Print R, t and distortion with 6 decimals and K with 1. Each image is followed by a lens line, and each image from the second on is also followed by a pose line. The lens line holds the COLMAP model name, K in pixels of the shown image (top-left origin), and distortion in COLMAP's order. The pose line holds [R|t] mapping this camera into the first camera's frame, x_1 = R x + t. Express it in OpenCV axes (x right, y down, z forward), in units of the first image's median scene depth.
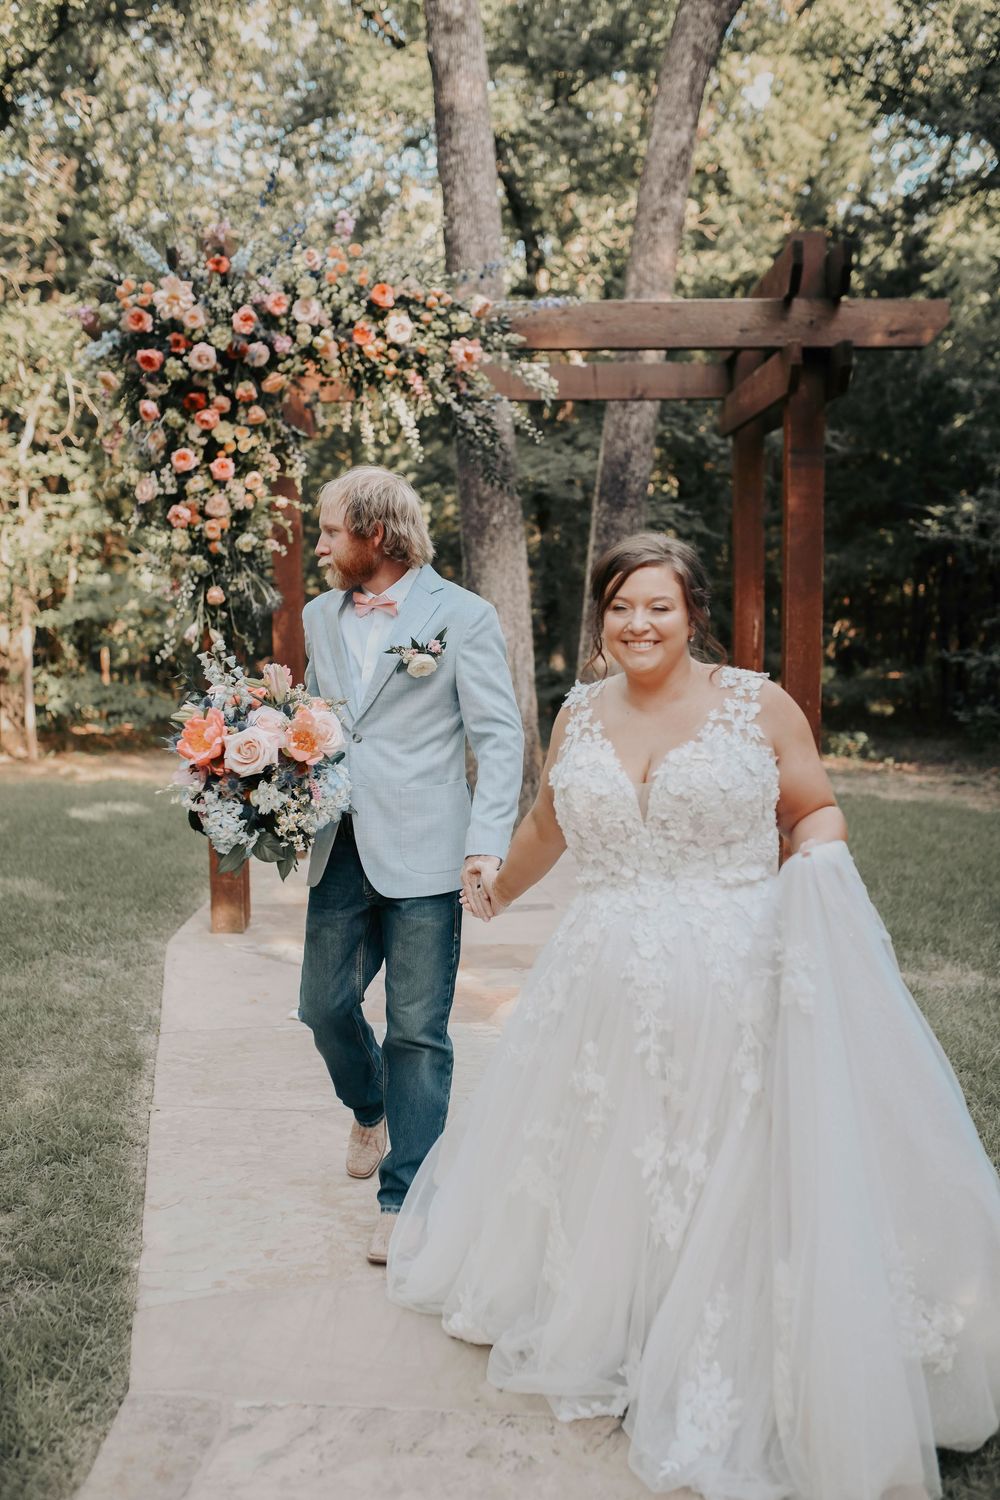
lens RADIAL K [[1391.1, 0, 497.3], [0, 1391.1, 749.1], [0, 0, 1]] dist [-0.025234, 0.000000]
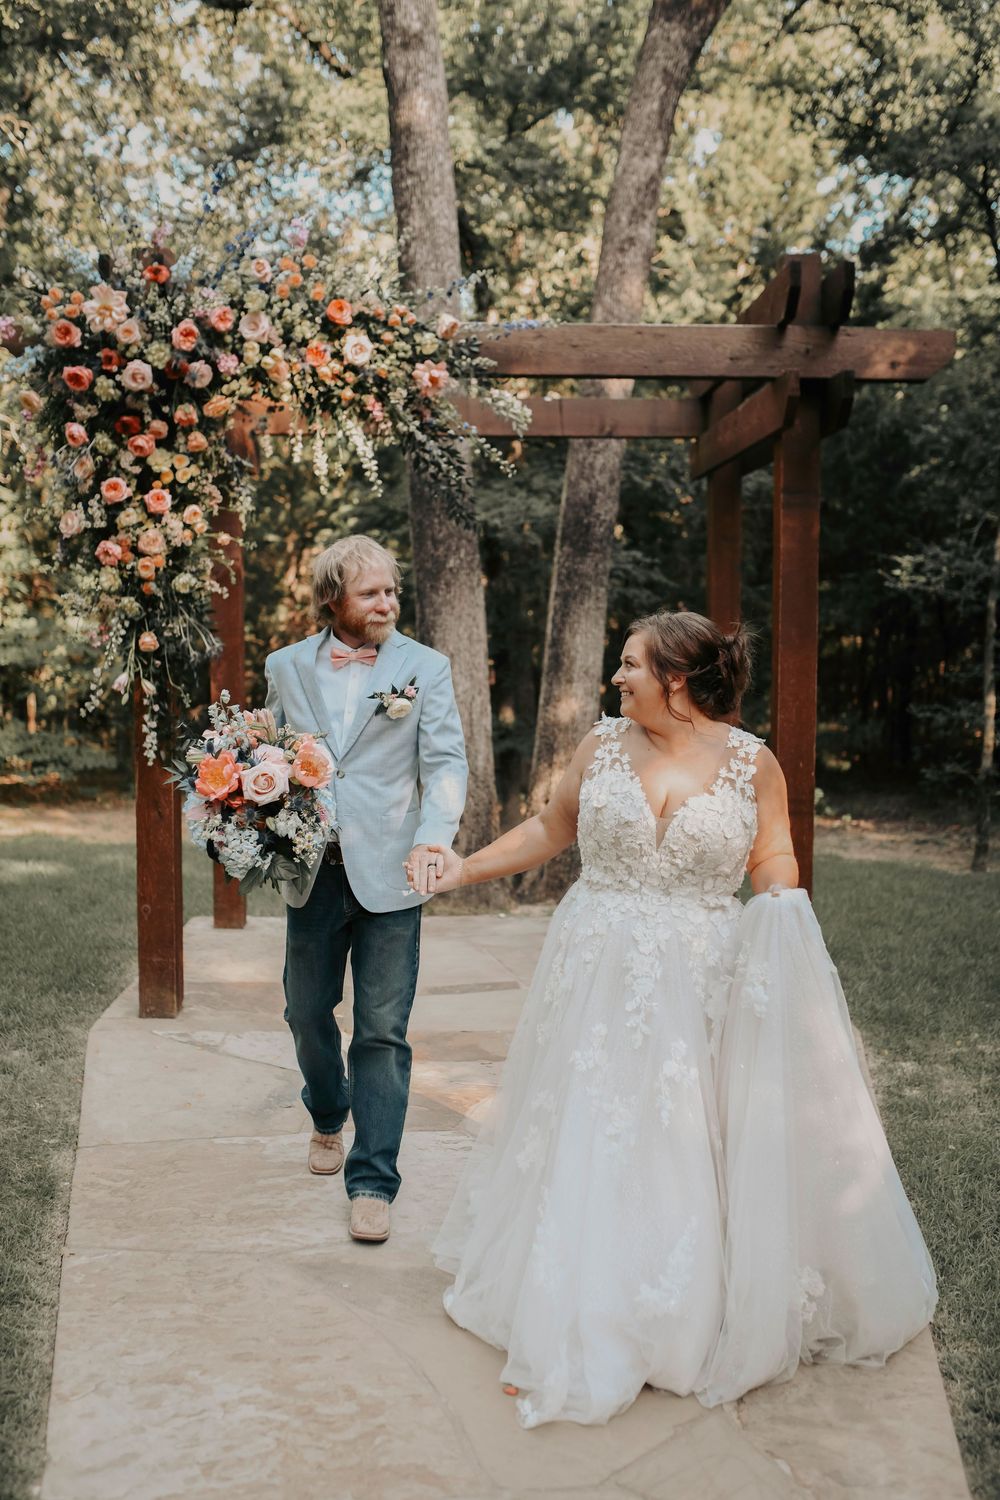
lens RADIAL K [[1391.1, 0, 495.4], [0, 1391.1, 741.5], [0, 0, 1]] dist [-0.025234, 0.000000]
pose [[0.998883, 0.005156, 0.046971, -0.021552], [-0.003203, 0.999131, -0.041560, -0.009846], [-0.047145, 0.041363, 0.998031, 0.101319]]
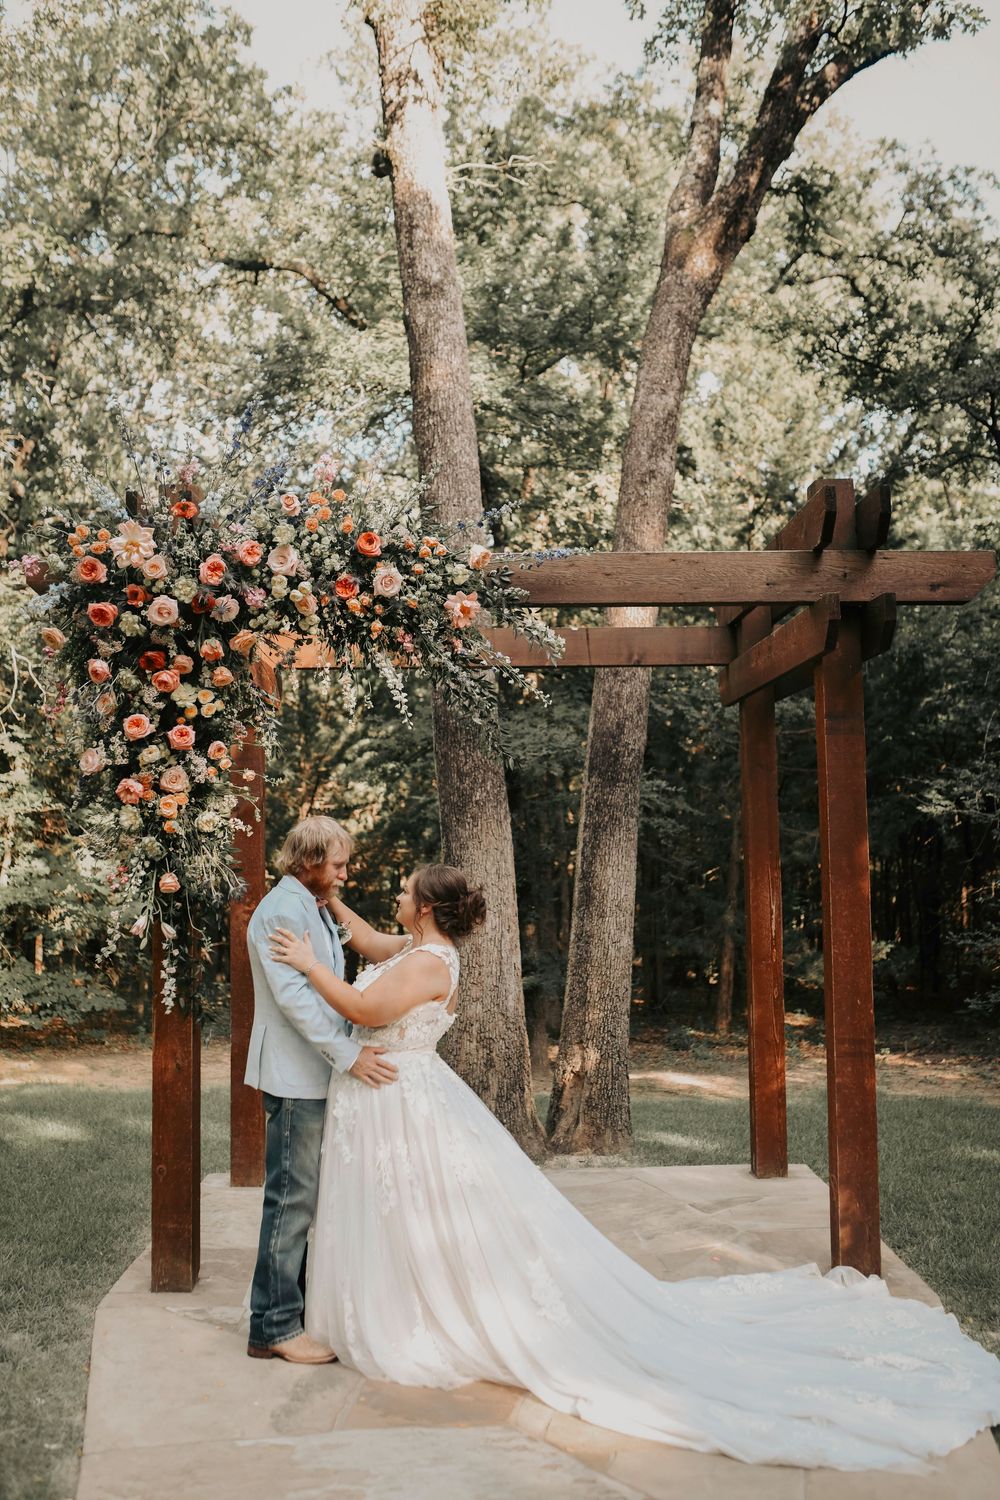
lens RADIAL K [[1391.1, 0, 489.3], [0, 1391.1, 761.9], [0, 0, 1]] dist [-0.025234, 0.000000]
pose [[0.999301, -0.004777, 0.037066, -0.038106], [0.011796, 0.981415, -0.191536, -0.017642], [-0.035462, 0.191840, 0.980785, 0.144387]]
